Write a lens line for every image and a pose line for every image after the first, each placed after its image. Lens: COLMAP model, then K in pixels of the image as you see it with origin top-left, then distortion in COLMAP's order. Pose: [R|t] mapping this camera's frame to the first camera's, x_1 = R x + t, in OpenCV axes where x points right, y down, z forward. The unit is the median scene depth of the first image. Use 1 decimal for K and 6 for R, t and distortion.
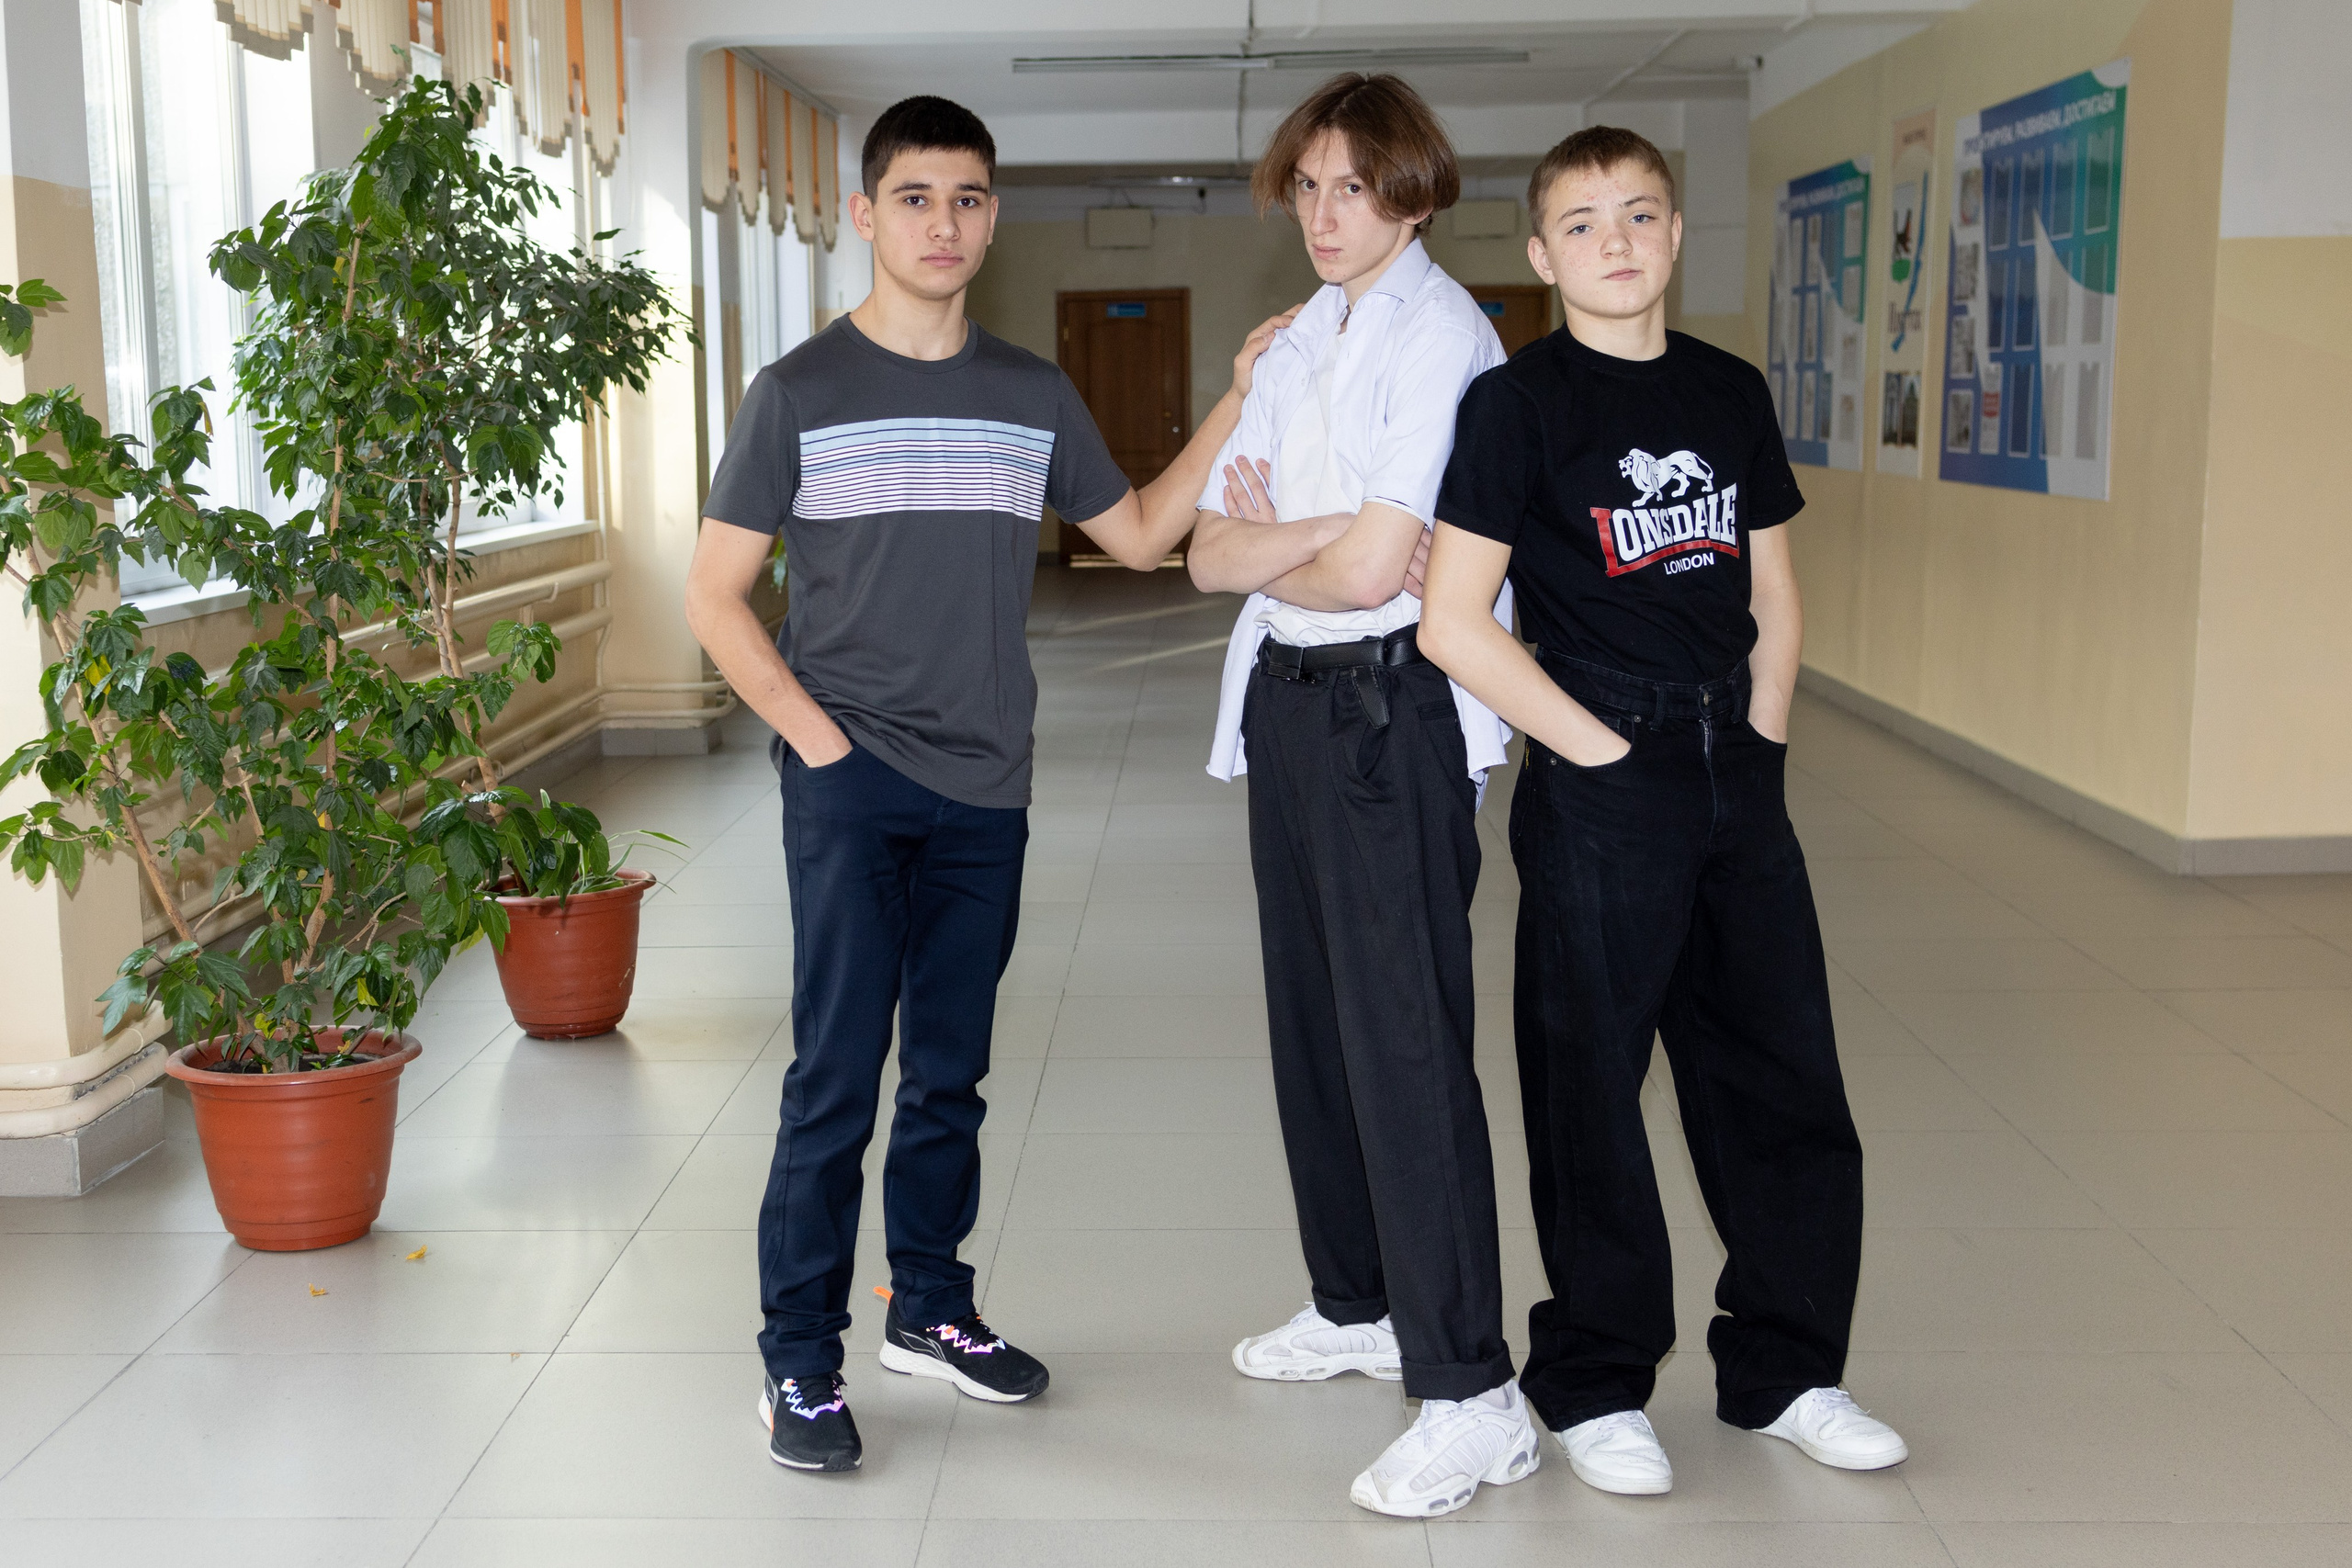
lens RADIAL K [[2796.8, 0, 1091.3], [0, 2796.8, 776.0], [0, 0, 1]] dist [-0.008396, 0.005965]
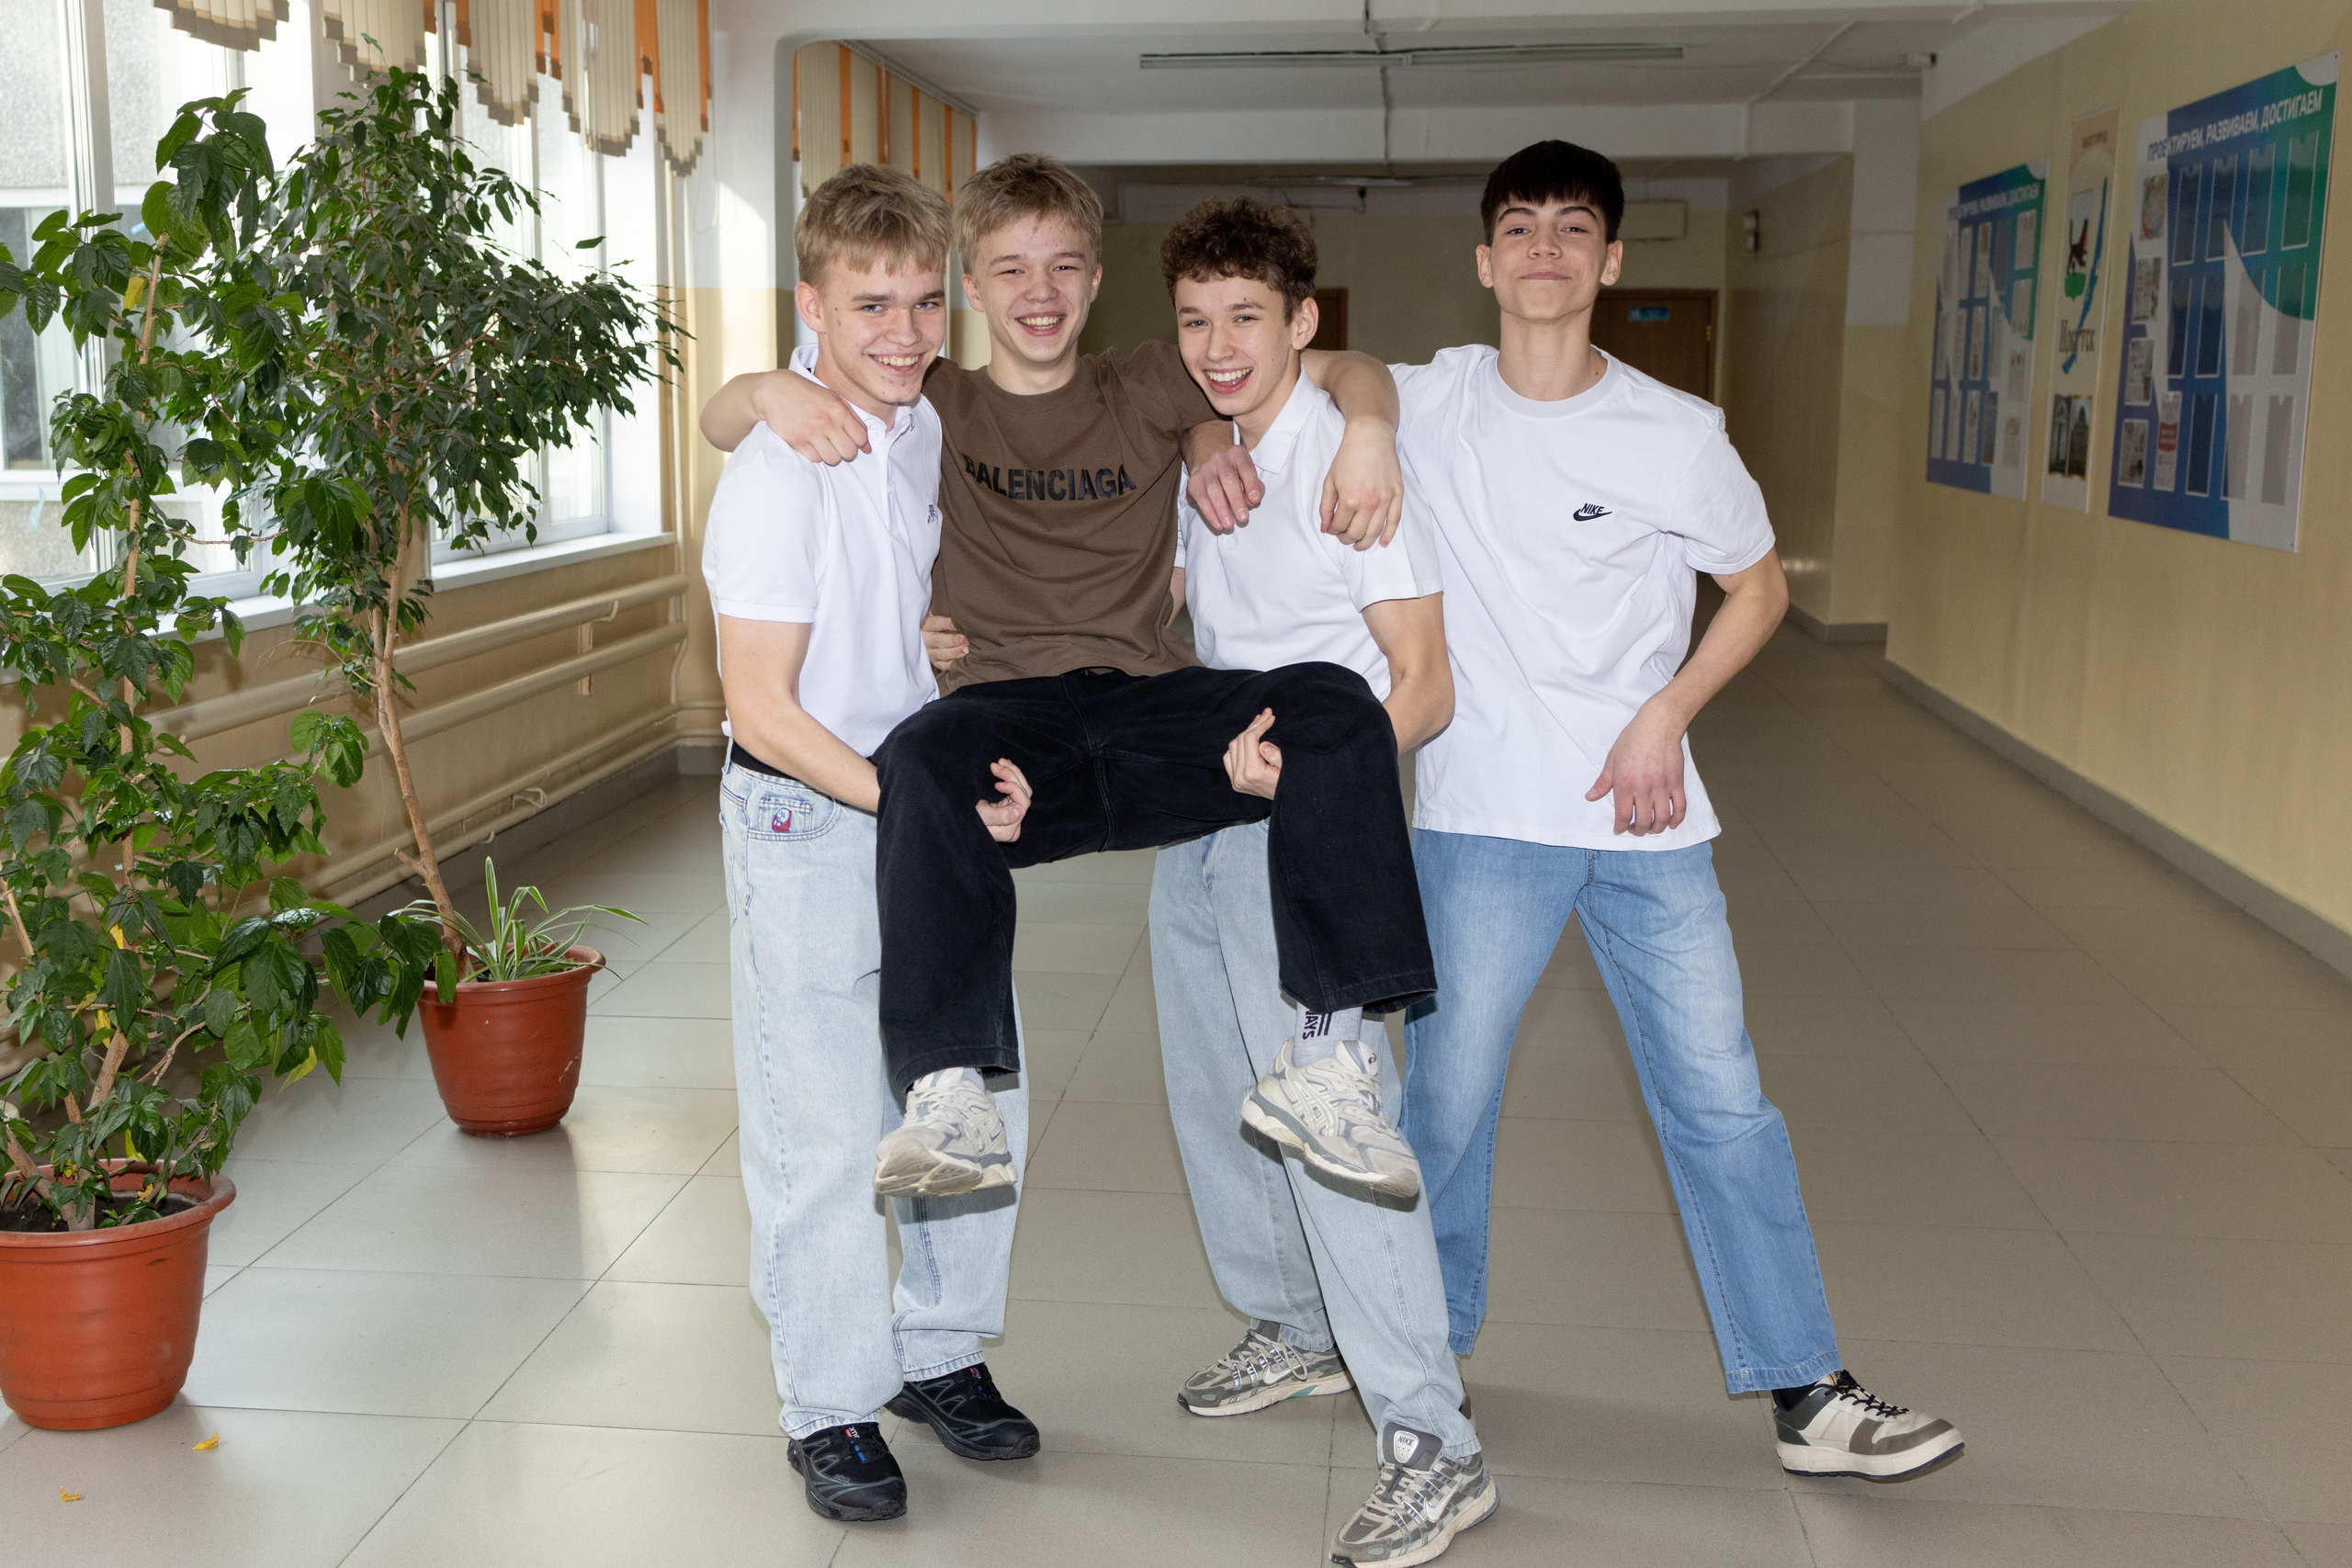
lens RADIAL K [[2689.0, 0, 998.2], [0, 2689.0, 828.2], [0, 0, 1]] dist [-0.011371, -0.012811]
pose [[0.994609, 0.028543, -0.099689, 0.033141], [-0.025759, 0.999244, 0.029106, -0.020647], [0.100444, -0.026381, 0.994593, 0.088717]]
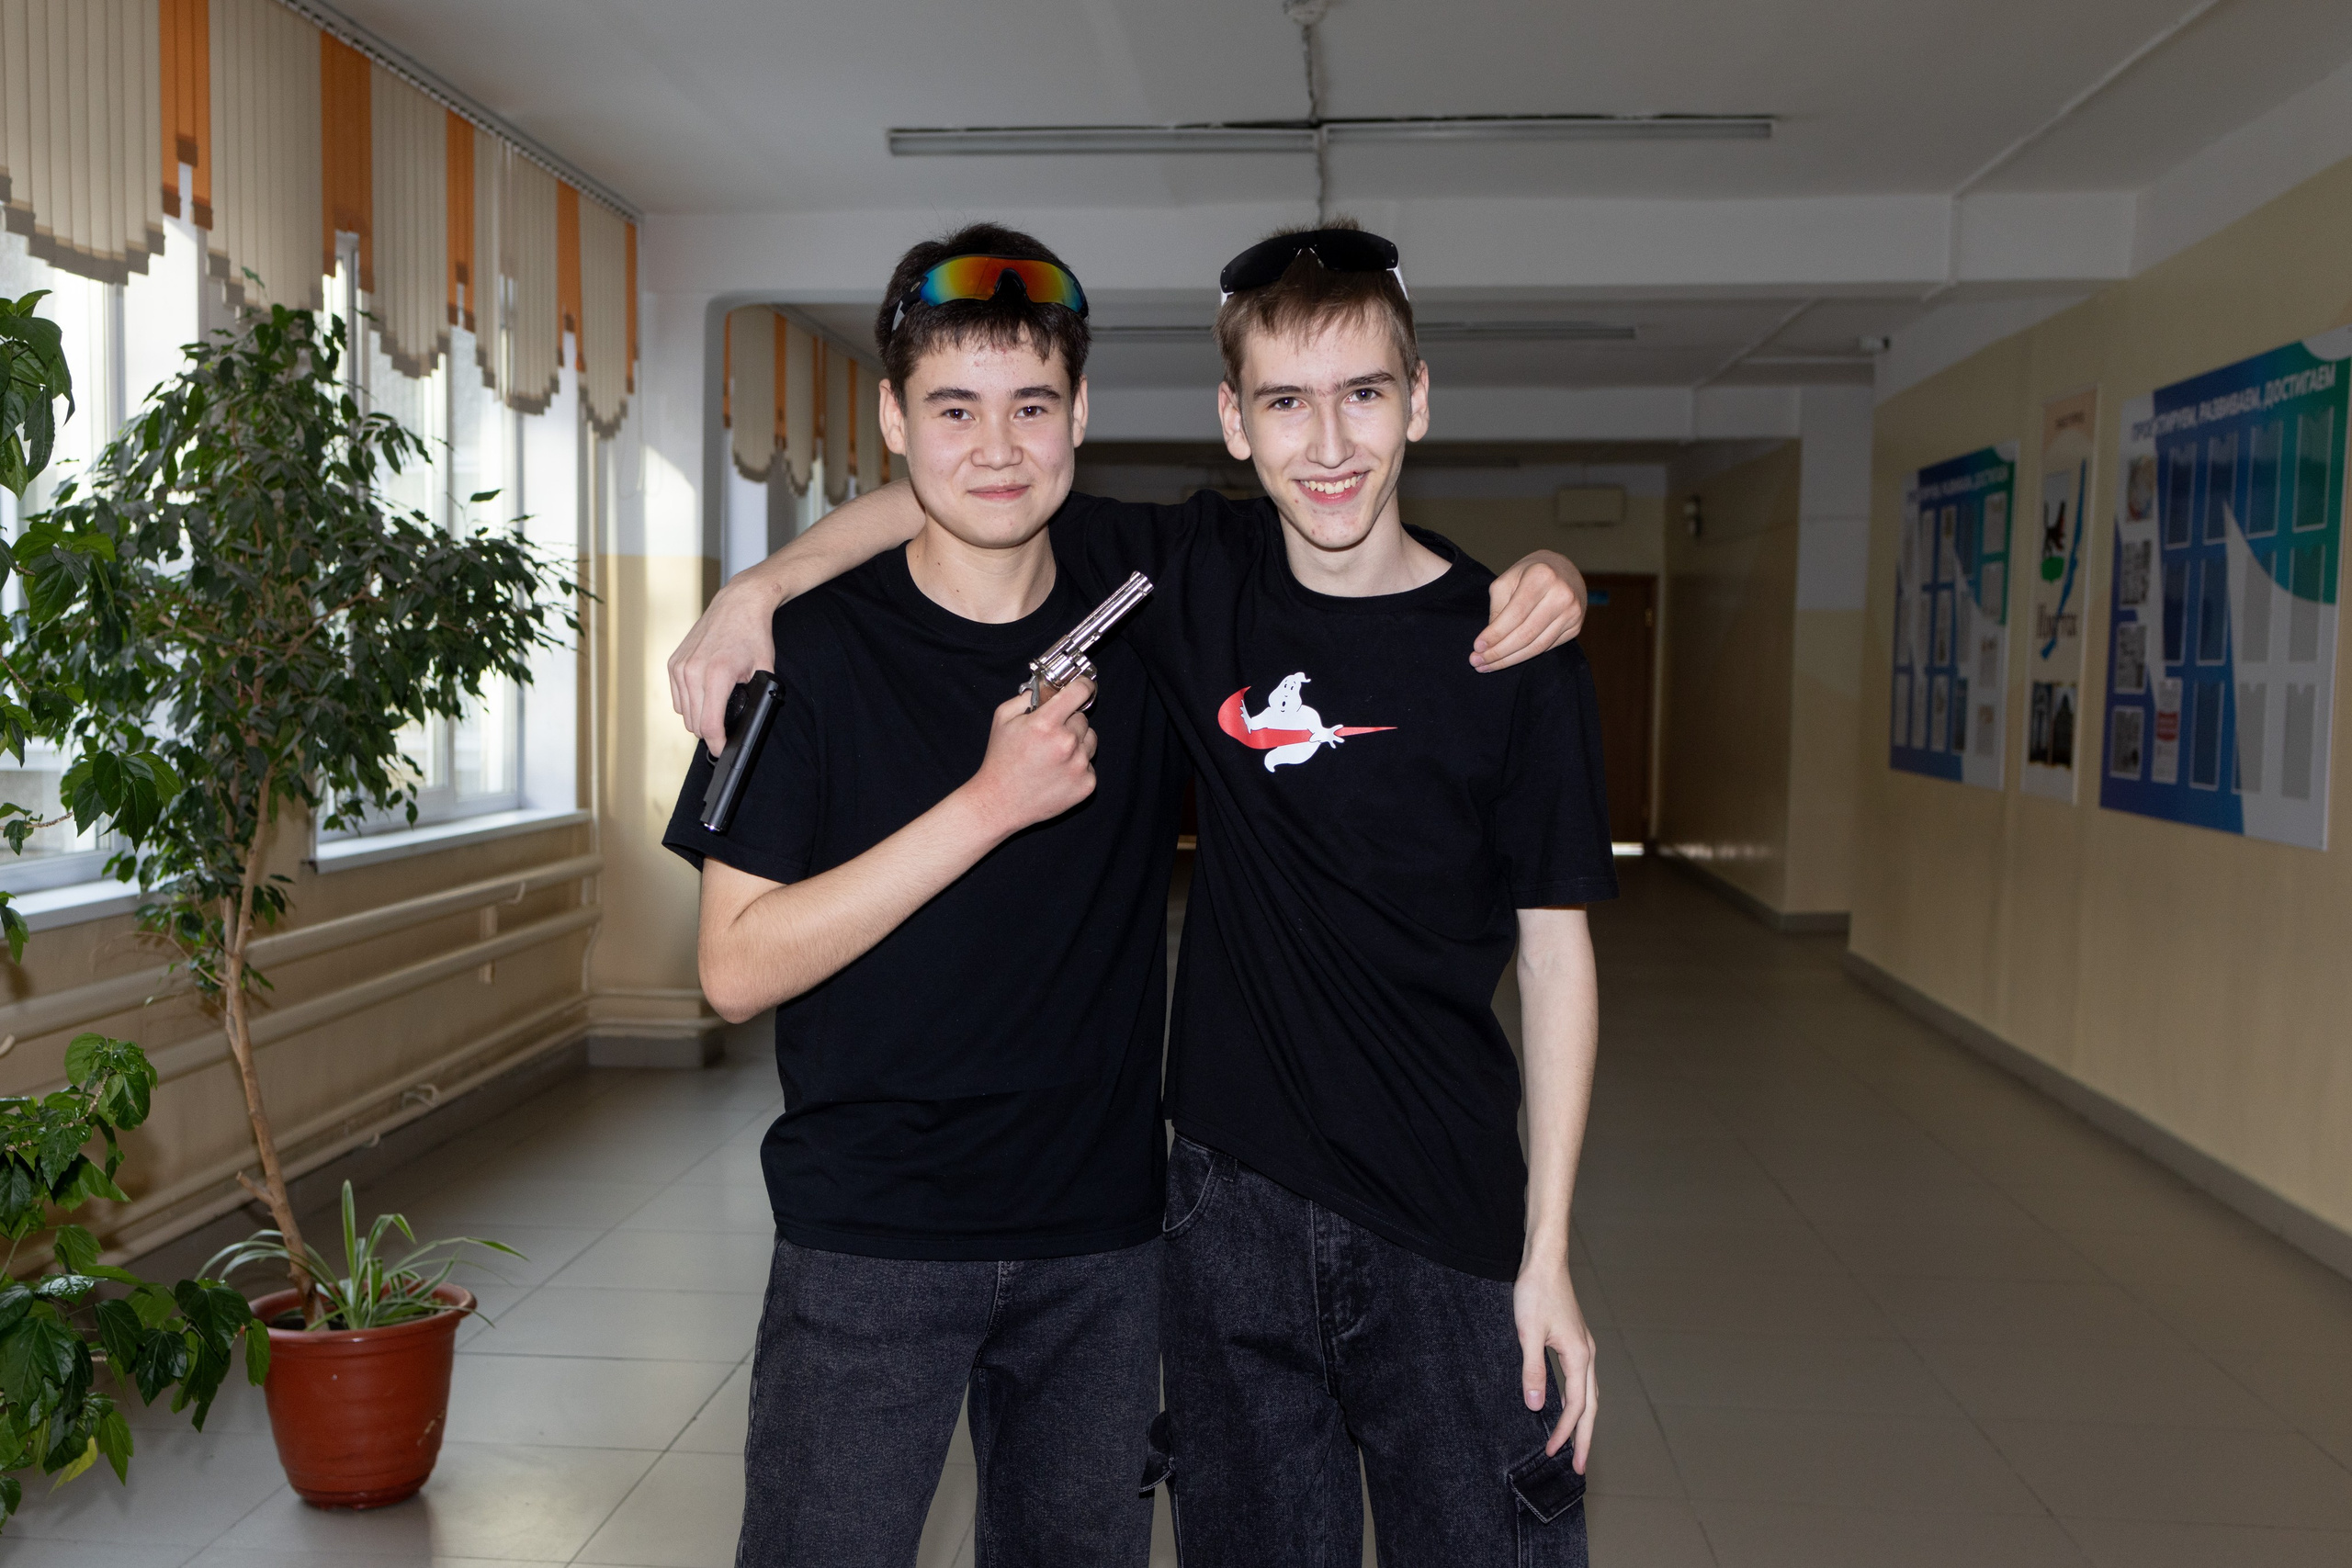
lens RADIAL K [[2689.0, 0, 998.2], [0, 2689.0, 828.2], [0, 0, 1]] dist [-0.011371, -0.012811]
pose [[0.996560, 0.028359, -0.077869, 0.027077], [-0.034108, 0.996711, -0.073517, -0.027368], [0.075528, 0.075920, 0.994249, 0.147355]]
